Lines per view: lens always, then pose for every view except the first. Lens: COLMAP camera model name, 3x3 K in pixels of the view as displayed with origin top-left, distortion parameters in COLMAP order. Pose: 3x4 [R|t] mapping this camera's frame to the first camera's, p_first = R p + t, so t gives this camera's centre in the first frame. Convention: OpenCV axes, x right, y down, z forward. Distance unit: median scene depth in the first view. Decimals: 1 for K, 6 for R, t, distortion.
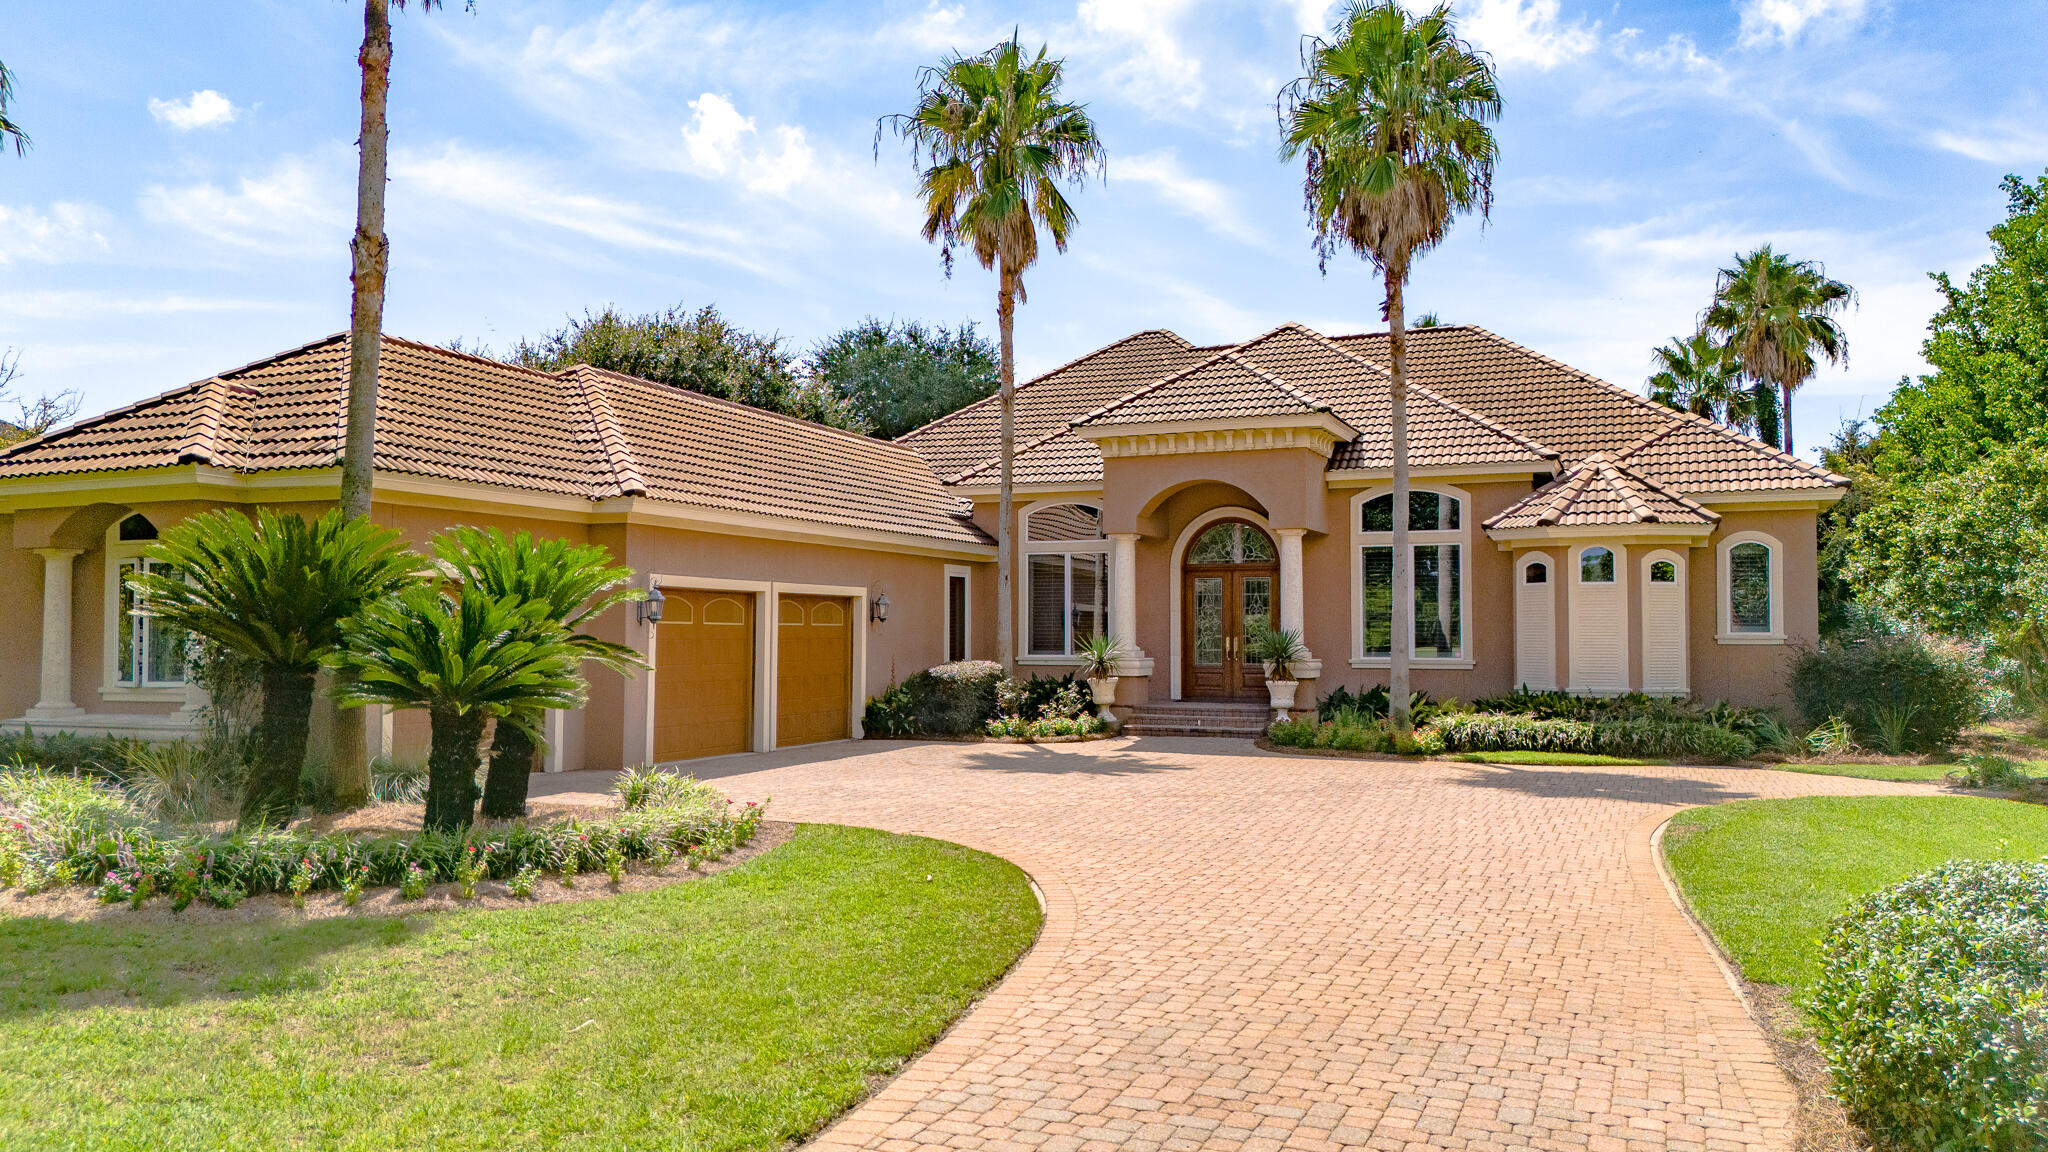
lens RADIAL K [[1540.4, 0, 1017.8], [0, 1540.4, 590.6], [0, 0, 1]] dist [0.067168, -0.077850]
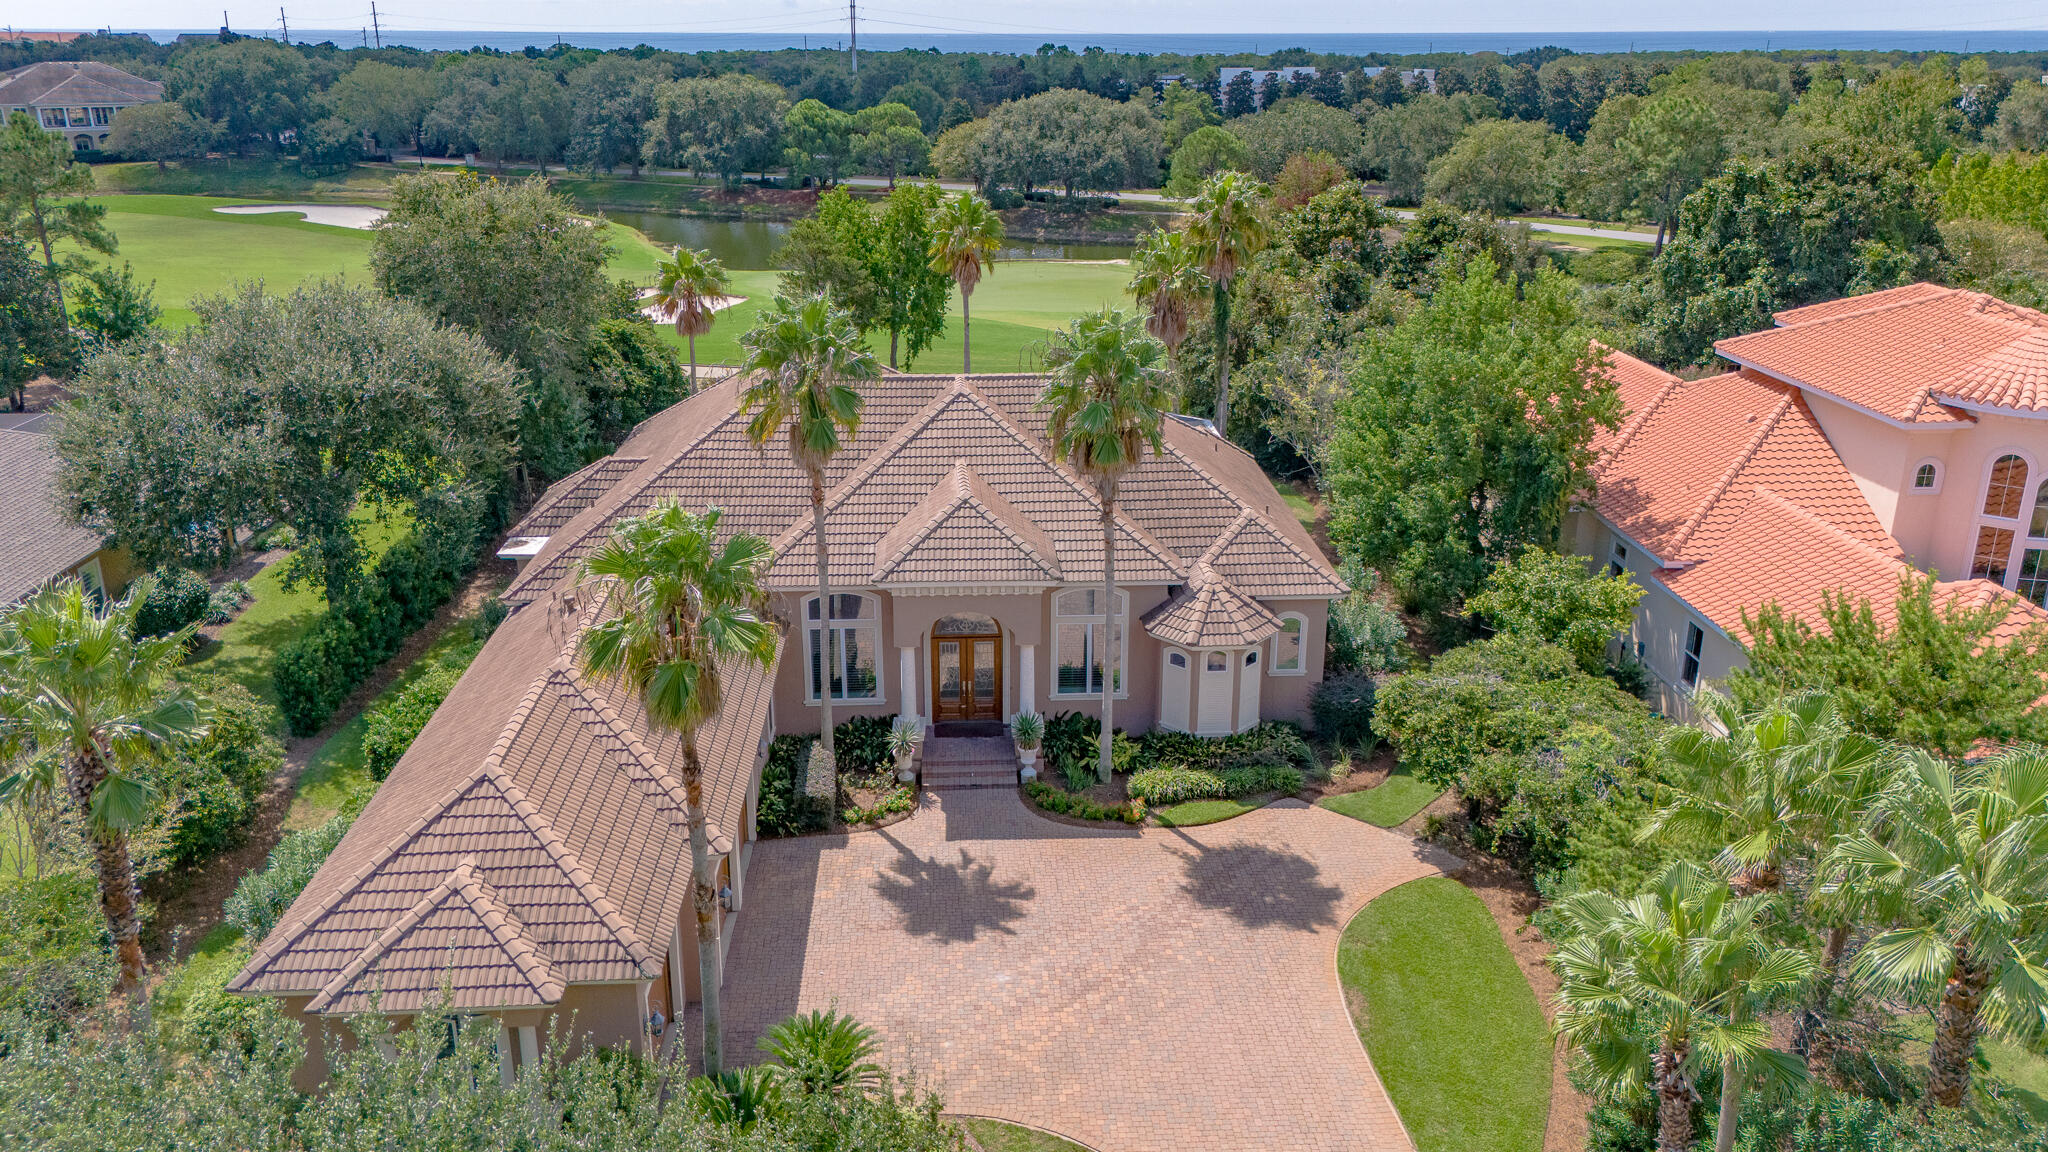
lens RADIAL K [[1540.4, 0, 1037.4], [0, 1540.4, 585.1], [0, 0, 1]] dist [0.067168, -0.077850]
pose [[0.899678, -0.144994, 0.411772, -0.411726], [-0.016588, 0.931197, 0.364139, -0.629186], [-0.436239, -0.334438, 0.835372, -0.205587]]
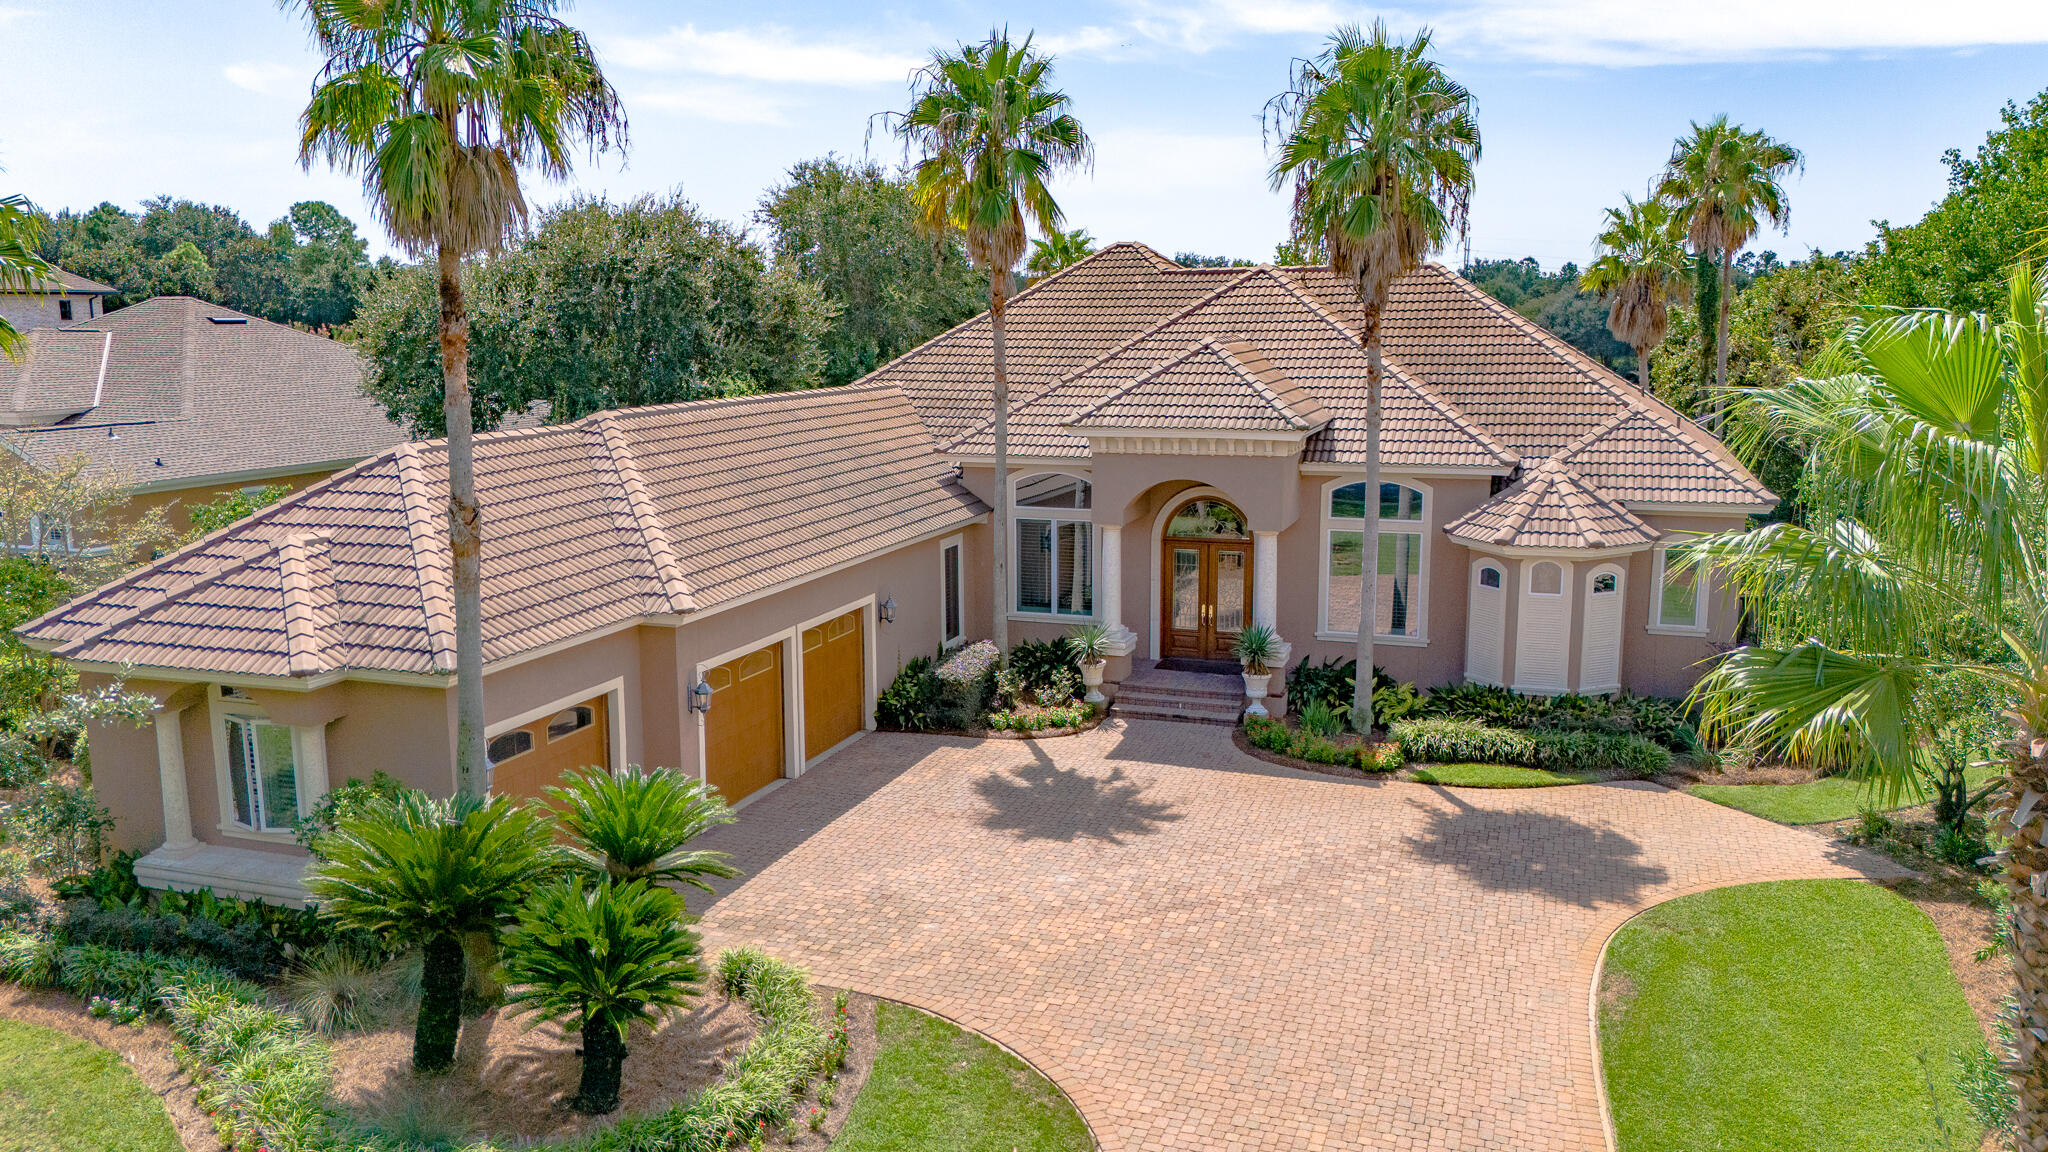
lens RADIAL K [[1540.4, 0, 1018.9], [0, 1540.4, 581.6], [0, 0, 1]] dist [0.067168, -0.077850]
pose [[0.998836, -0.016584, 0.045303, -0.046246], [0.007000, 0.978941, 0.204024, -0.227832], [-0.047733, -0.203470, 0.977917, -0.051874]]
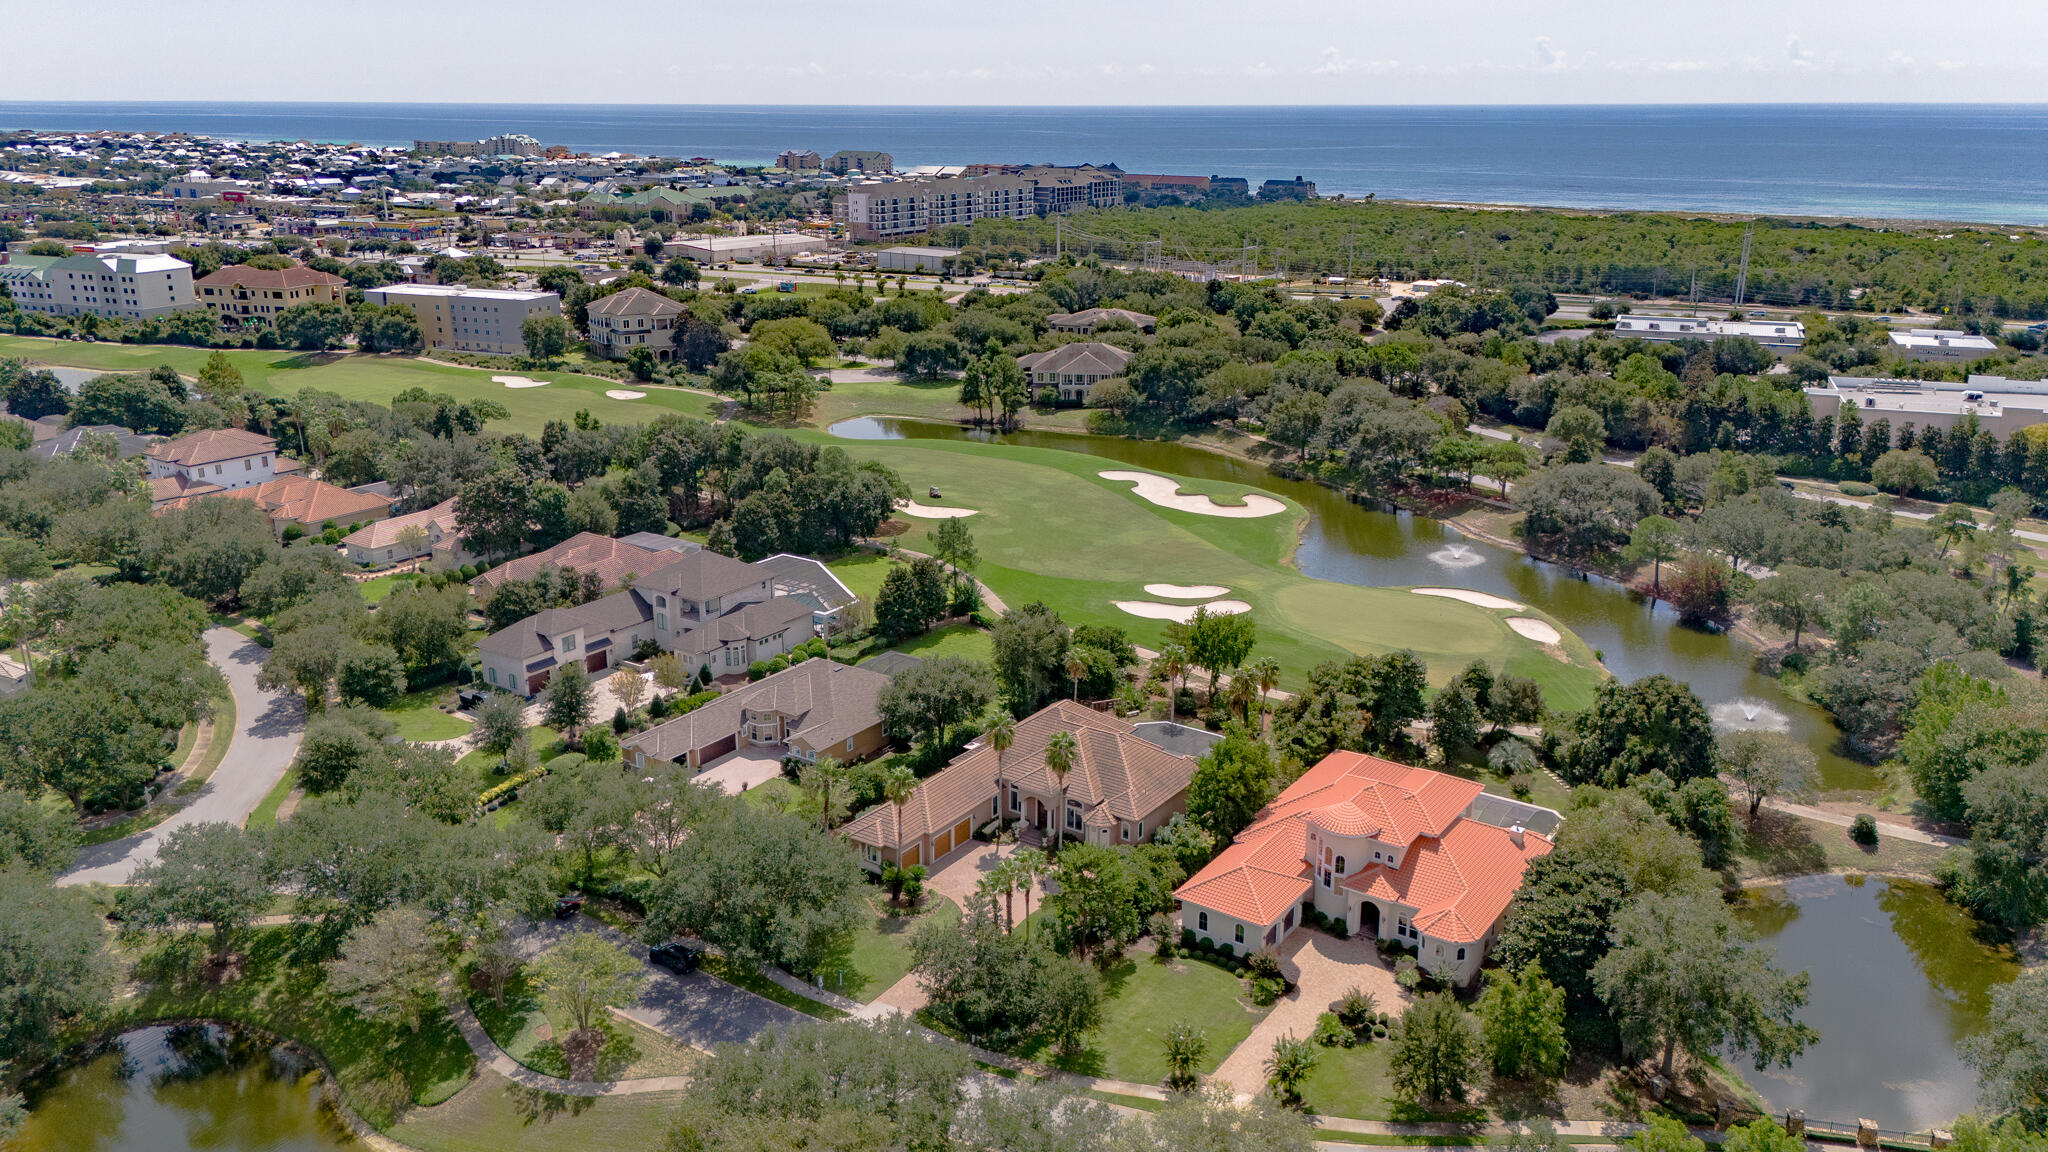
lens RADIAL K [[1540.4, 0, 1024.2], [0, 1540.4, 579.9], [0, 0, 1]] dist [0.067168, -0.077850]
pose [[0.977802, 0.064616, -0.199321, 1.139692], [0.004339, 0.944815, 0.327575, -2.622991], [0.209488, -0.321168, 0.923562, -3.833432]]
